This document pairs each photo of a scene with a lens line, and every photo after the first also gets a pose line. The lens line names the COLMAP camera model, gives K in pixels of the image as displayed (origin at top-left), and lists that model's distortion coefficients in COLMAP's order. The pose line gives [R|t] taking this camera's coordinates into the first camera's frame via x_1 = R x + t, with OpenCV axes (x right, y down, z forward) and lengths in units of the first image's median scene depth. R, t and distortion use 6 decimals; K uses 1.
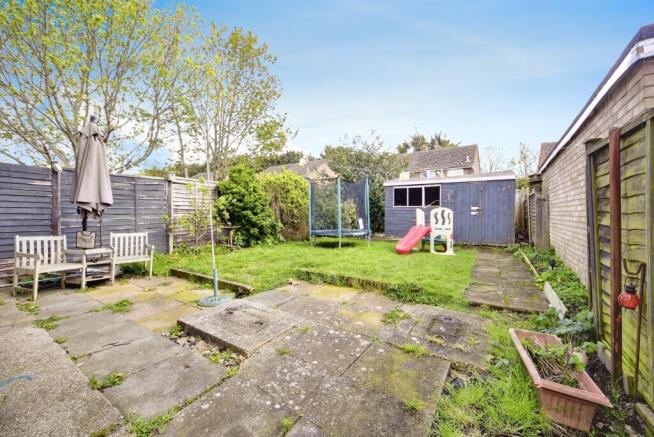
lens RADIAL K [[256.8, 0, 327.9], [0, 256.8, 214.4], [0, 0, 1]] dist [0.002788, 0.000189]
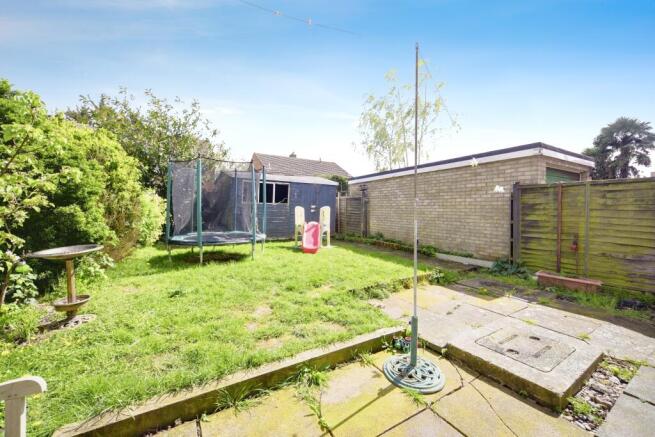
lens RADIAL K [[257.2, 0, 324.4], [0, 257.2, 211.3], [0, 0, 1]] dist [0.002788, 0.000189]
pose [[0.420435, 0.006119, 0.907302, -0.536496], [-0.011273, 0.999935, -0.001520, -0.001174], [-0.907253, -0.009589, 0.420477, 0.500708]]
